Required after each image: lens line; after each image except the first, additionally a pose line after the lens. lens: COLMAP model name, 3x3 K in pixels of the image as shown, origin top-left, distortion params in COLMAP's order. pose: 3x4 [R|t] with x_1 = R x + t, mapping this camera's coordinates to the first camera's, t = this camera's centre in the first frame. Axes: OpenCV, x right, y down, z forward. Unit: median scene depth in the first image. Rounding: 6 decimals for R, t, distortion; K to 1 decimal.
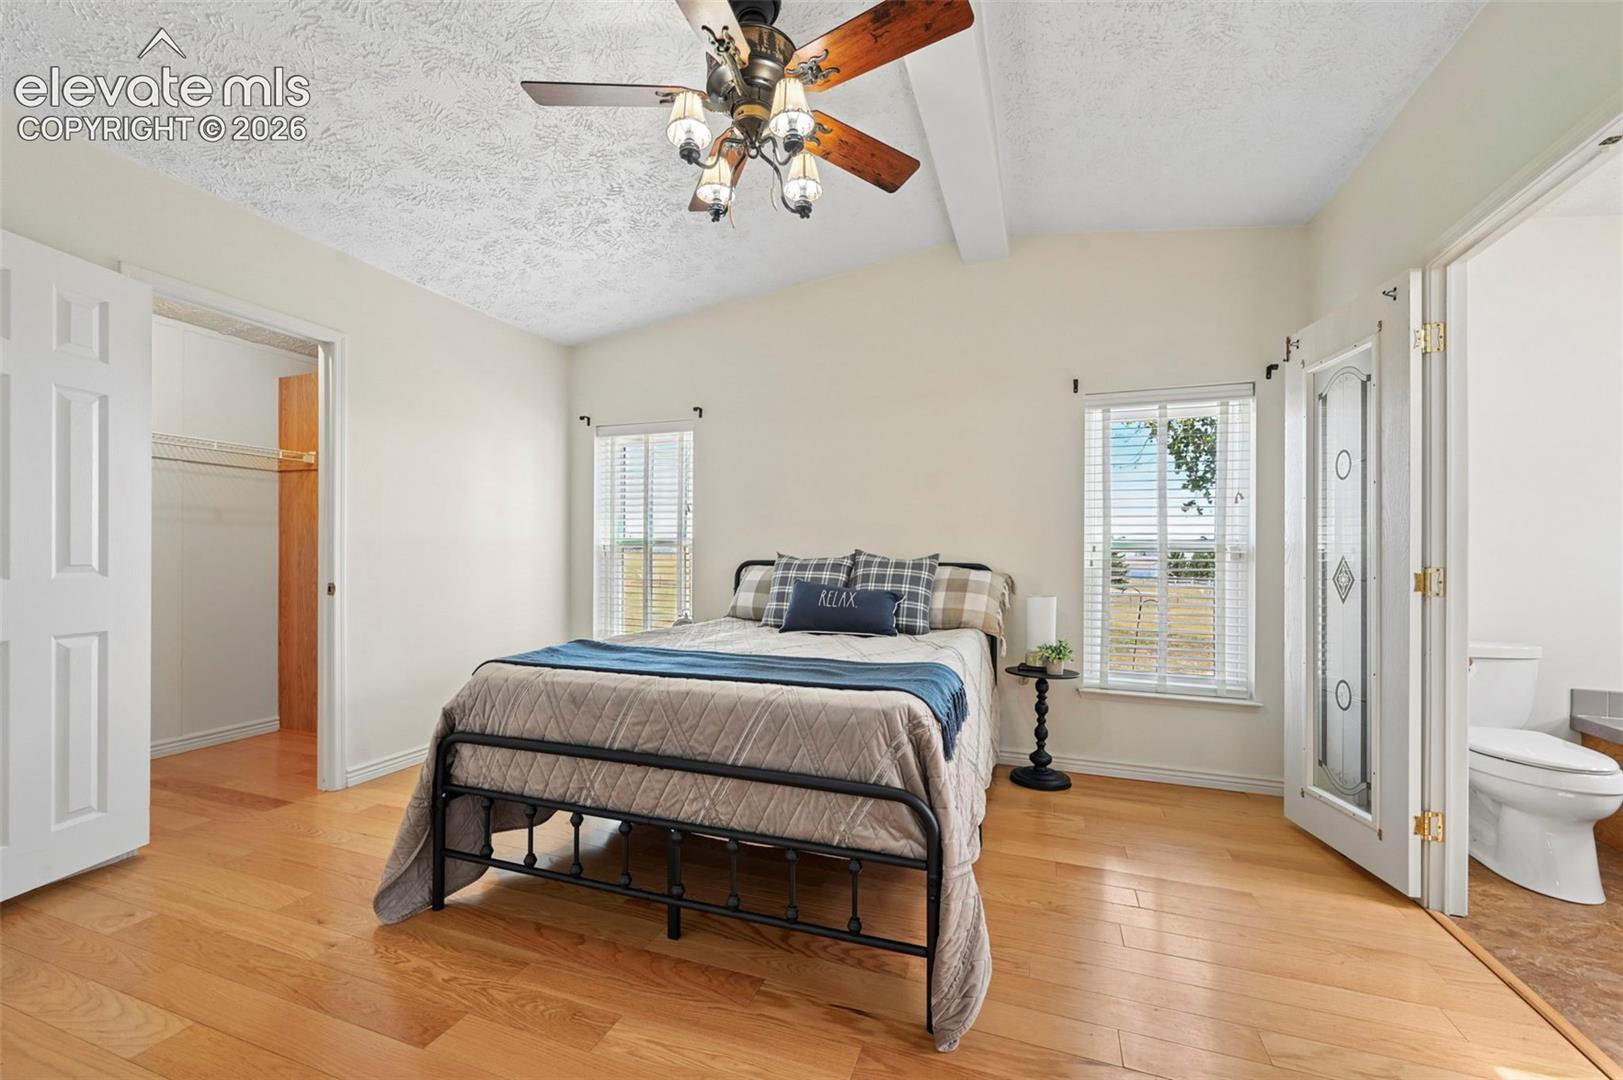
lens RADIAL K [[660.2, 0, 807.4], [0, 660.2, 541.9], [0, 0, 1]] dist [-0.001878, 0.000390]
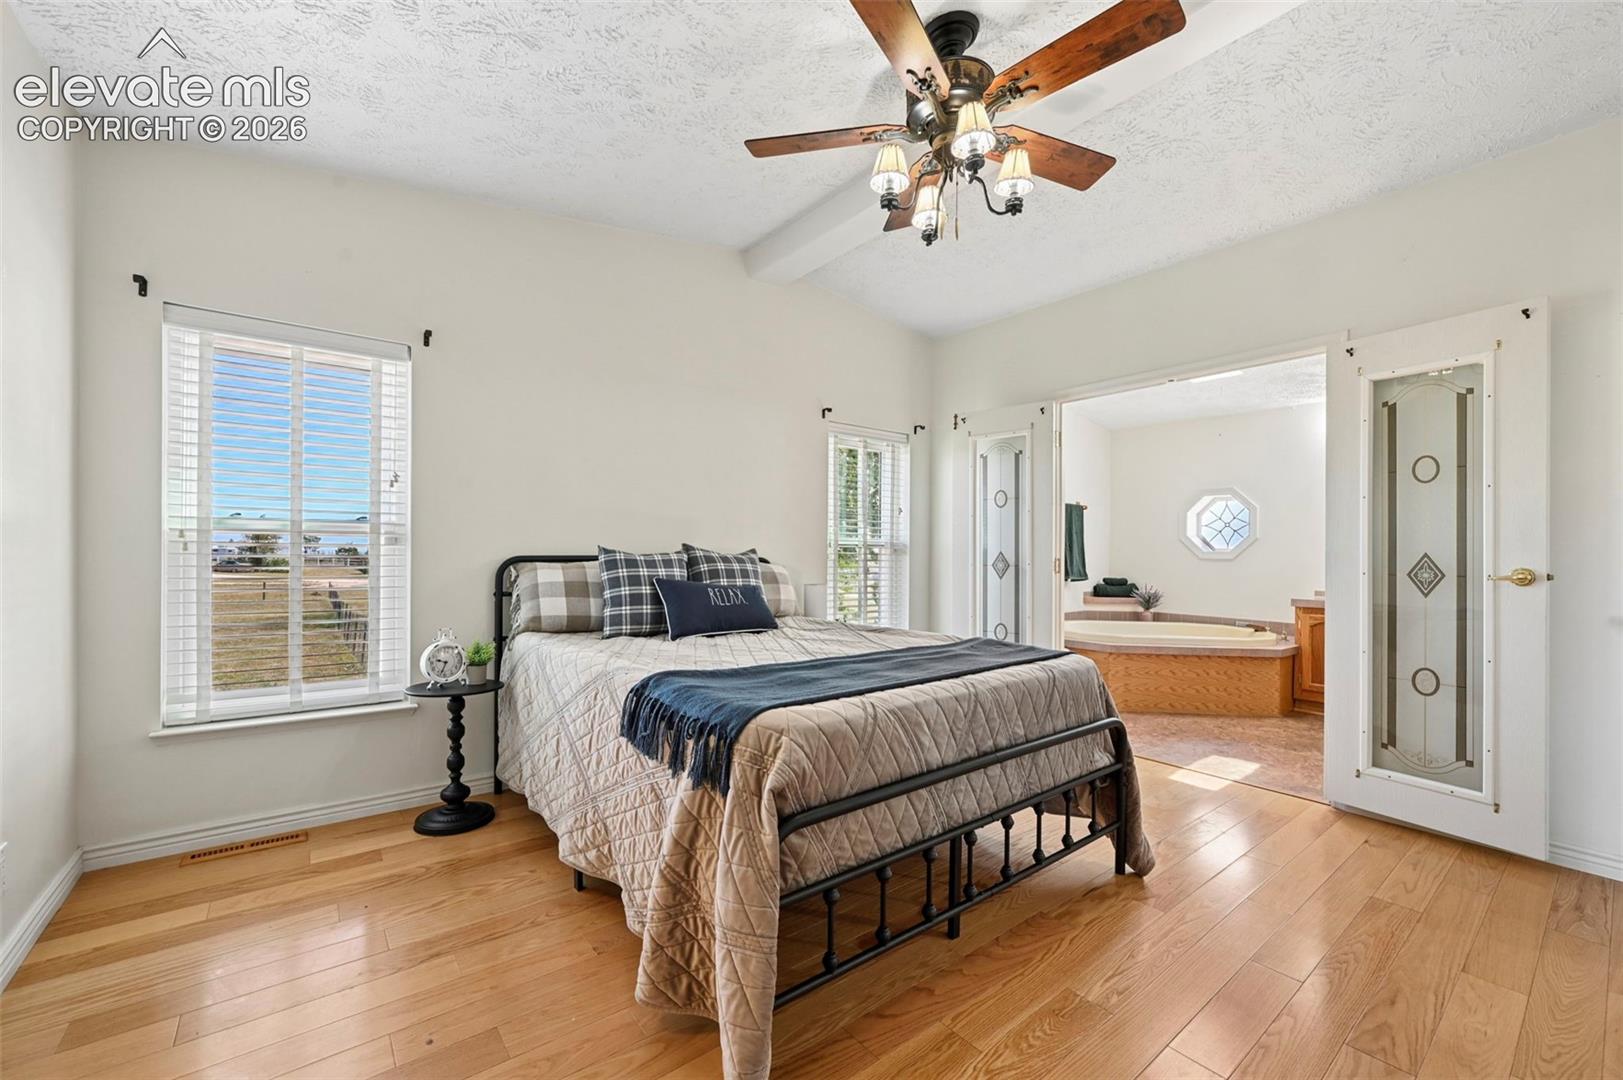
lens RADIAL K [[660.2, 0, 806.3], [0, 660.2, 537.5], [0, 0, 1]] dist [-0.001878, 0.000390]
pose [[0.522403, 0.015532, 0.852557, -0.658869], [-0.024338, 0.999698, -0.003300, 0.001575], [-0.852352, -0.019026, 0.522623, 0.378099]]
